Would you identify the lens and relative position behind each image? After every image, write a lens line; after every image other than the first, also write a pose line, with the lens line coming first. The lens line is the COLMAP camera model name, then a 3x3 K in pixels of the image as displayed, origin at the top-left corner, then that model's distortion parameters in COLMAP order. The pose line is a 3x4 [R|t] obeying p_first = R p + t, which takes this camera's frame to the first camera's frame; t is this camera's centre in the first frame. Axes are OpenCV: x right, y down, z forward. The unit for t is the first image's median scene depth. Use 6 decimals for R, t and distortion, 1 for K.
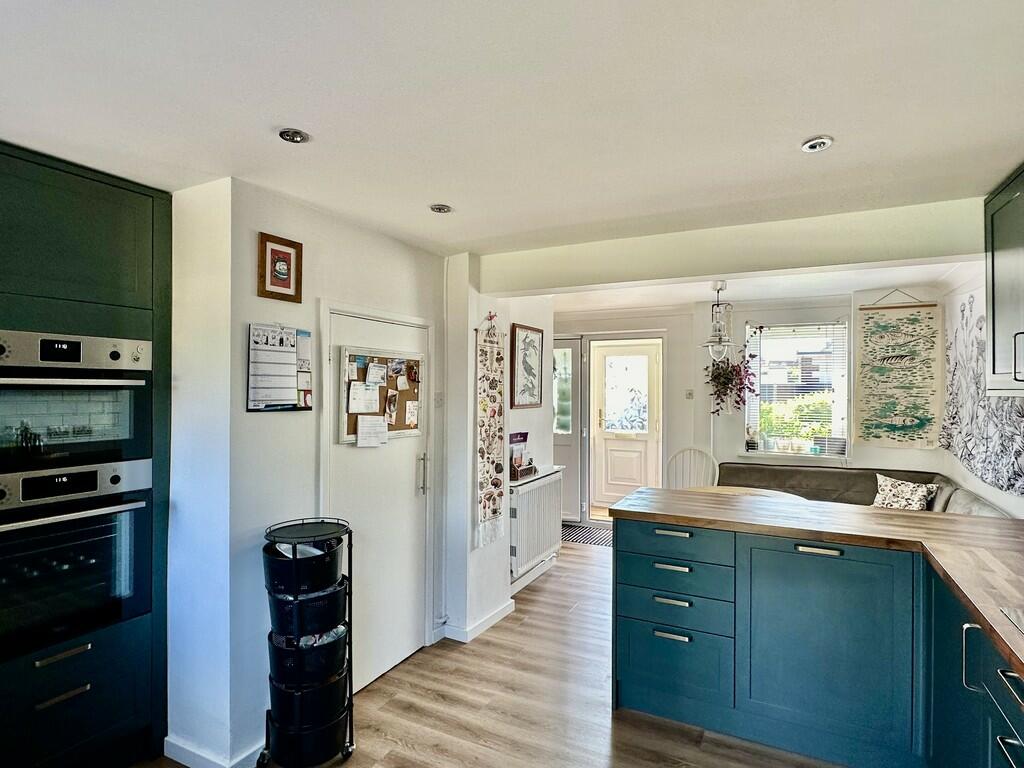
lens RADIAL K [[550.4, 0, 510.8], [0, 550.4, 382.2], [0, 0, 1]] dist [-0.000031, 0.001190]
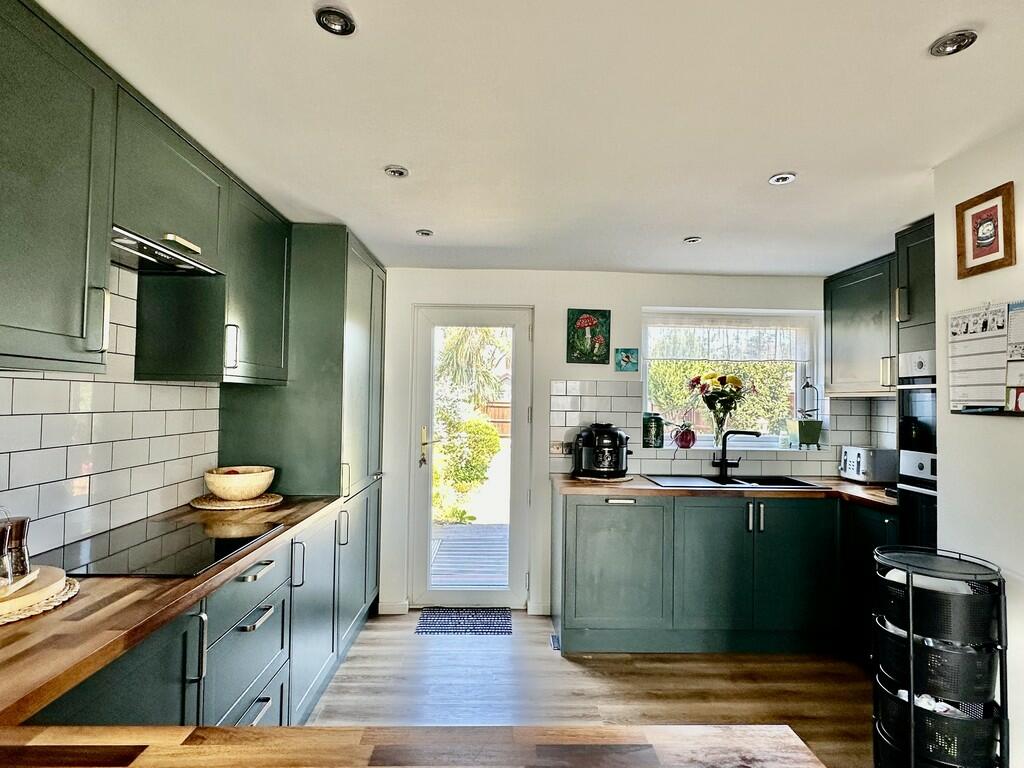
lens RADIAL K [[550.4, 0, 512.4], [0, 550.4, 388.8], [0, 0, 1]] dist [-0.000031, 0.001190]
pose [[-0.876525, -0.022980, -0.480807, 0.541436], [-0.010526, 0.999536, -0.028582, 0.045170], [0.481241, -0.019992, -0.876360, 1.358834]]
